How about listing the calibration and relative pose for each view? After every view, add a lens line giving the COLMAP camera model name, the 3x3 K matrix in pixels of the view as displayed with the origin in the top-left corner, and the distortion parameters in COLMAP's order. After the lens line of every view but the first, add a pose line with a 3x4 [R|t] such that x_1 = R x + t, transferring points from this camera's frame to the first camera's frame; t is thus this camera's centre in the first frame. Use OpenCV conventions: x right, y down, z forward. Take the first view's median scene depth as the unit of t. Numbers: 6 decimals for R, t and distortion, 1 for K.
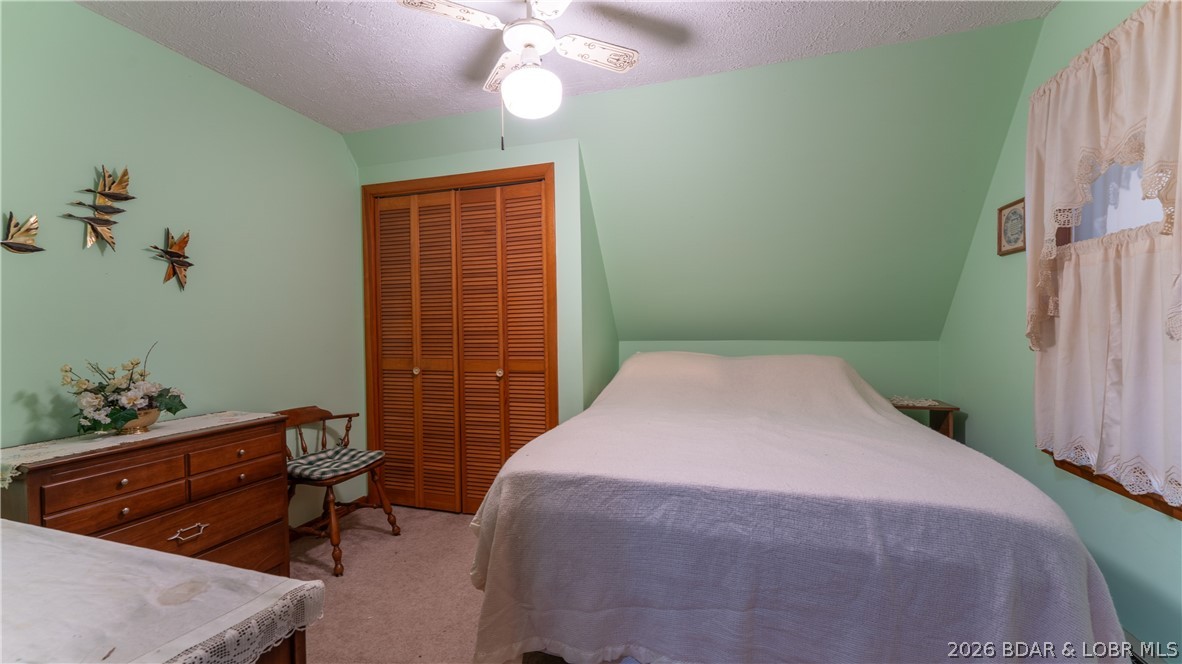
lens RADIAL K [[471.7, 0, 587.8], [0, 471.7, 333.9], [0, 0, 1]] dist [-0.005185, 0.001314]
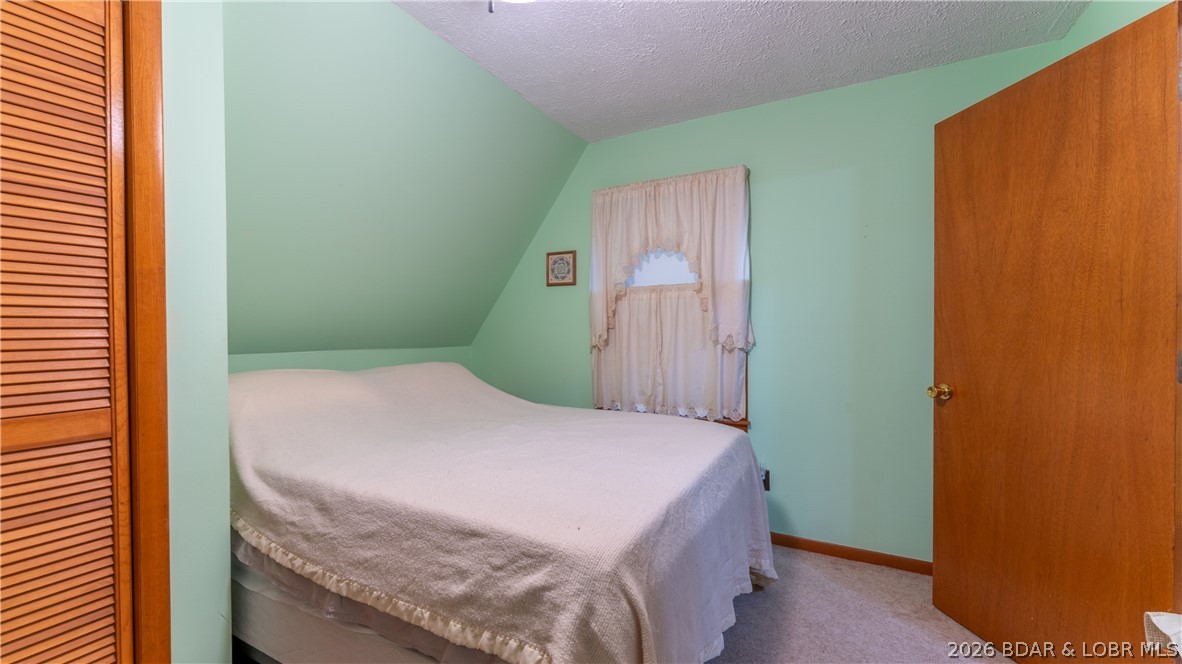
lens RADIAL K [[471.7, 0, 589.9], [0, 471.7, 333.6], [0, 0, 1]] dist [-0.005185, 0.001314]
pose [[0.186977, 0.005793, 0.982347, -0.547788], [0.015103, 0.999847, -0.008770, -0.002423], [-0.982248, 0.016476, 0.186861, 0.605560]]
